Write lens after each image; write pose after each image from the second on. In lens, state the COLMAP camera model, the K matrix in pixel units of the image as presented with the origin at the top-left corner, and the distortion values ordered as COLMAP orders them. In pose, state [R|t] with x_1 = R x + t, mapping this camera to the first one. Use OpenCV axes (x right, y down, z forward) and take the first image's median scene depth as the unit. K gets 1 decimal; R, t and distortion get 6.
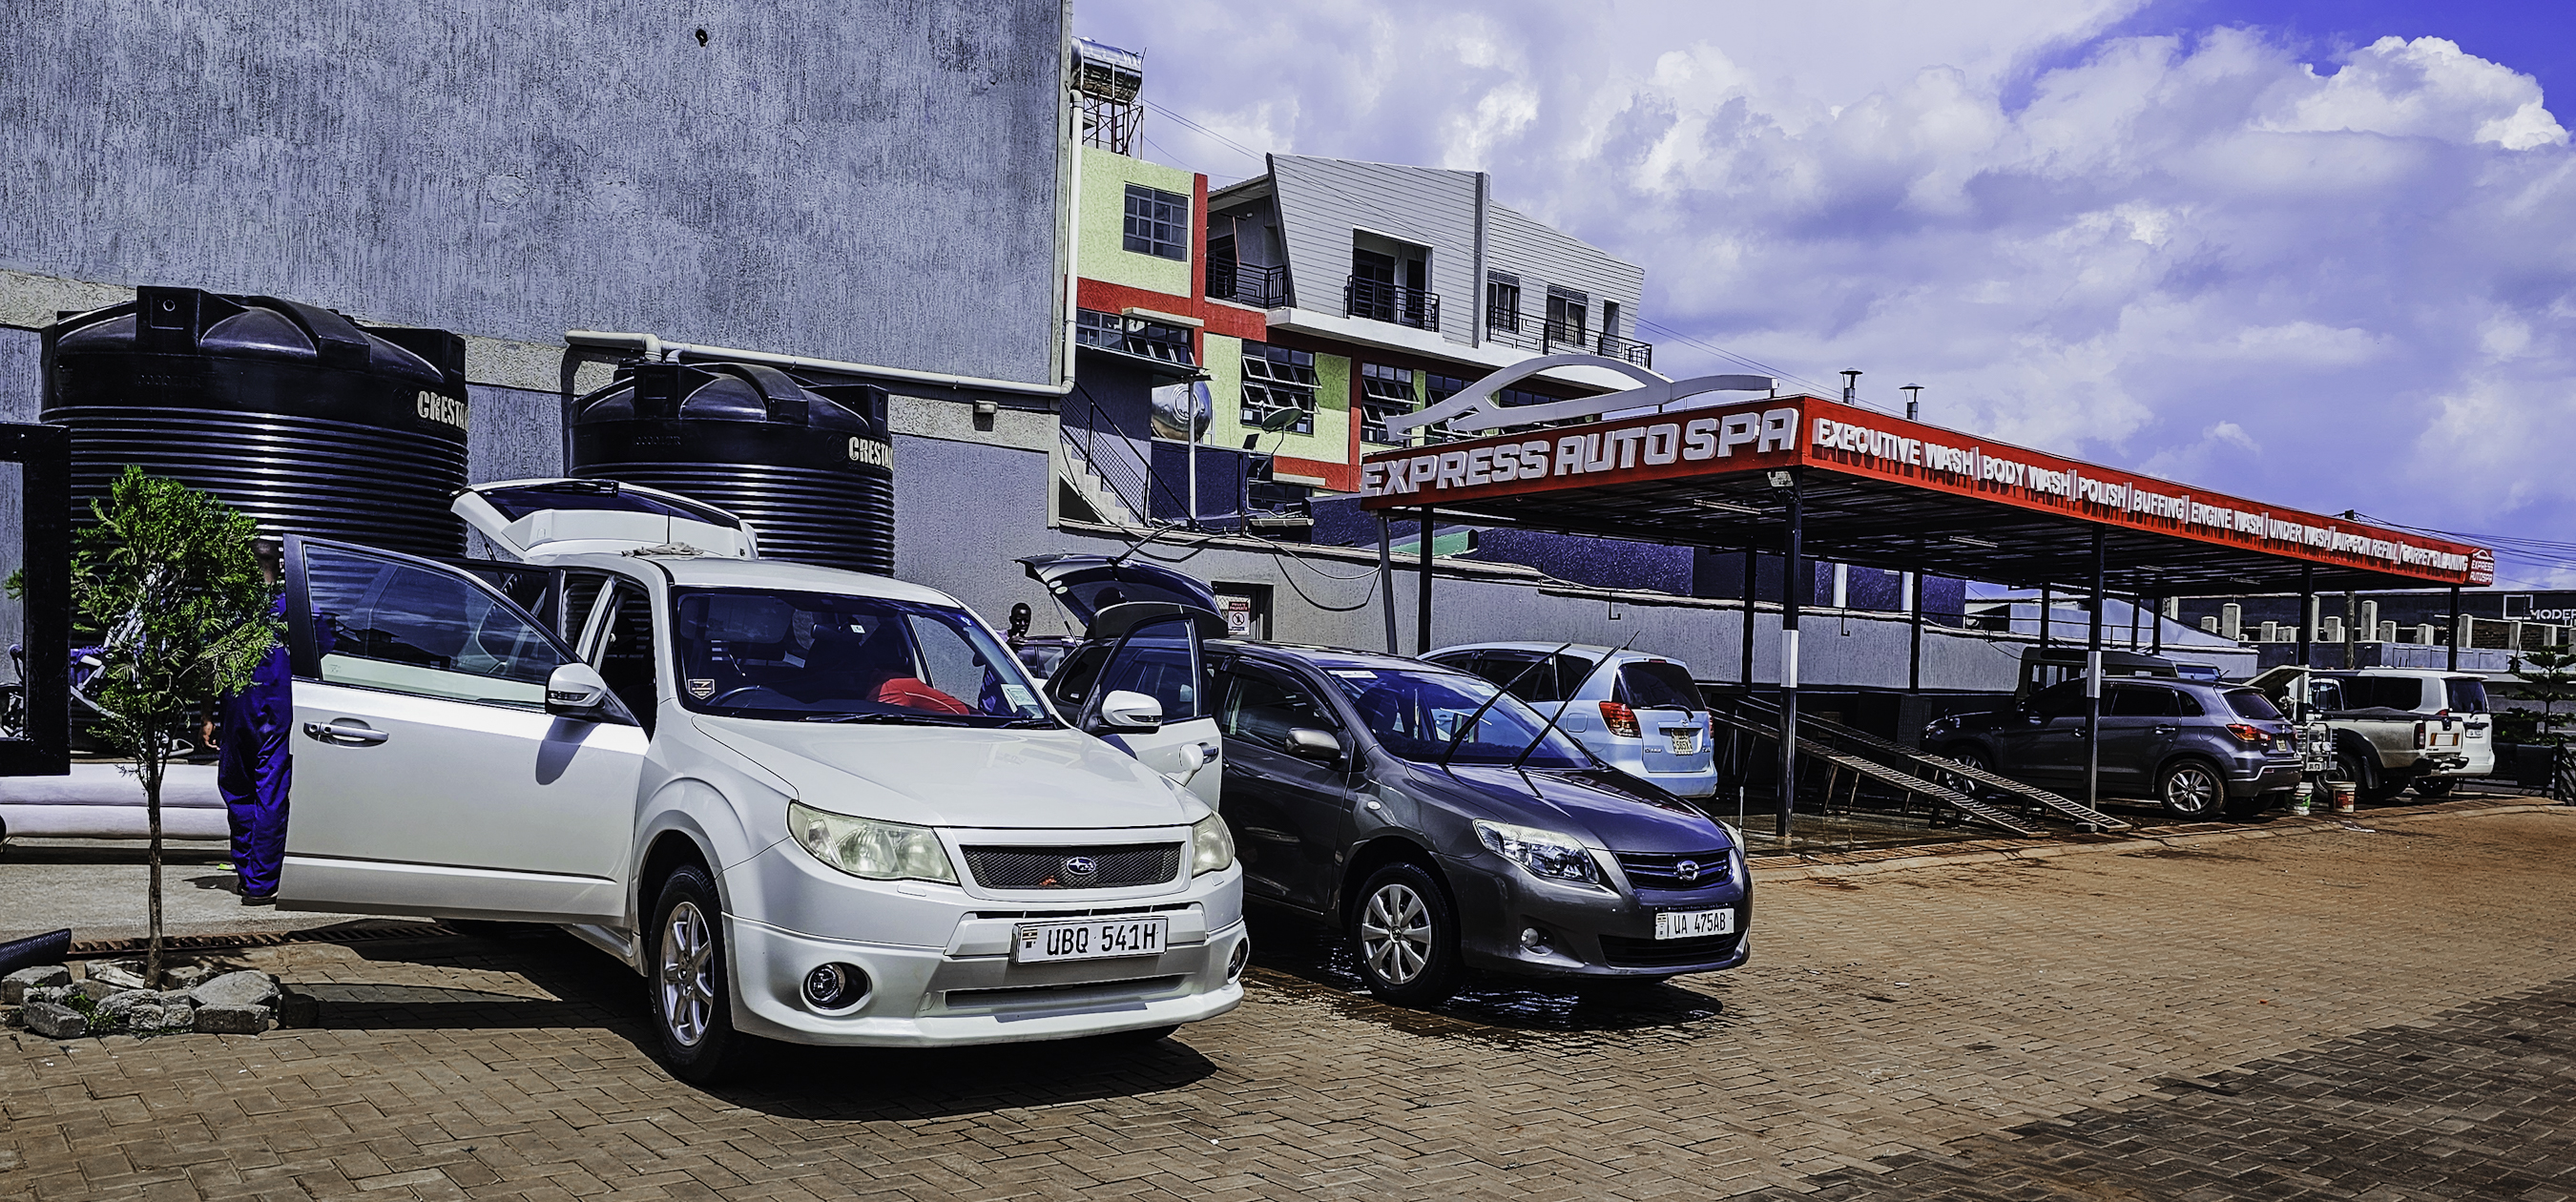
lens RADIAL K [[2112.7, 0, 1286.8], [0, 2112.7, 668.8], [0, 0, 1]] dist [-0.007151, 0.150226]
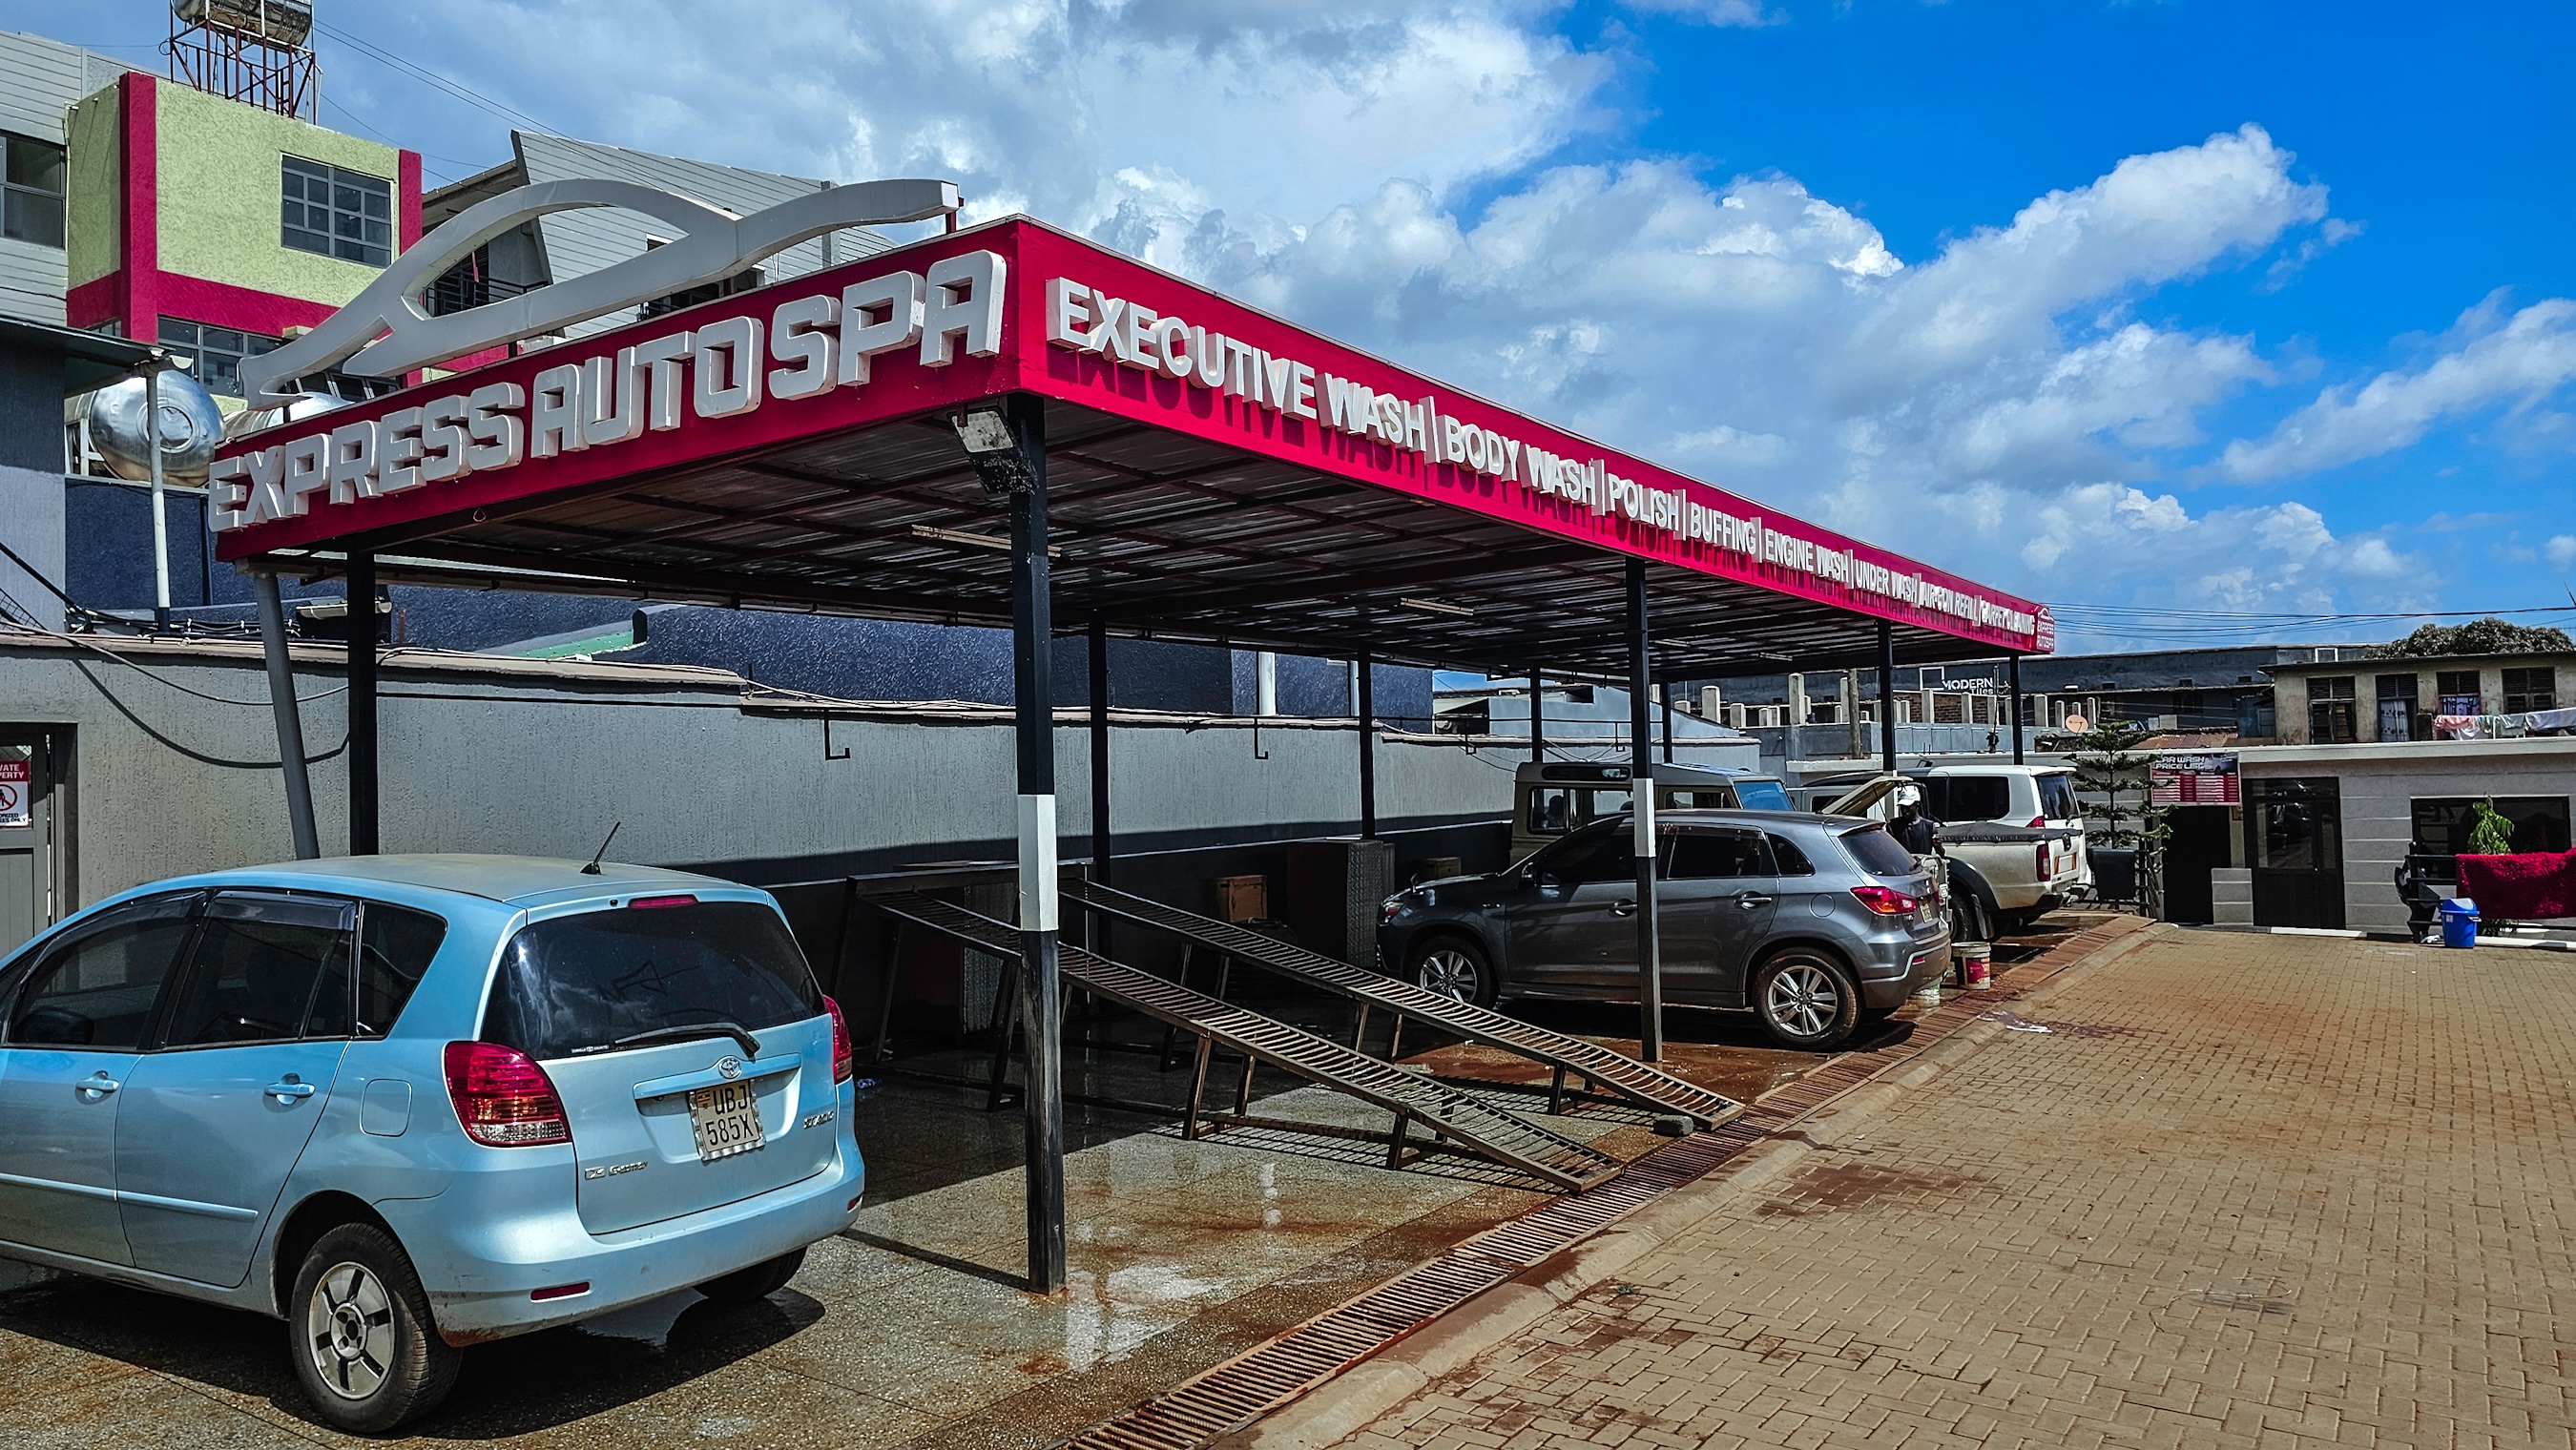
lens RADIAL K [[1742.6, 0, 1288.0], [0, 1742.6, 725.0], [0, 0, 1]] dist [0.069666, 0.000339]
pose [[0.975452, -0.042933, 0.215985, 0.183186], [0.047712, 0.998717, -0.016960, -0.019488], [-0.214980, 0.026849, 0.976249, 0.552954]]
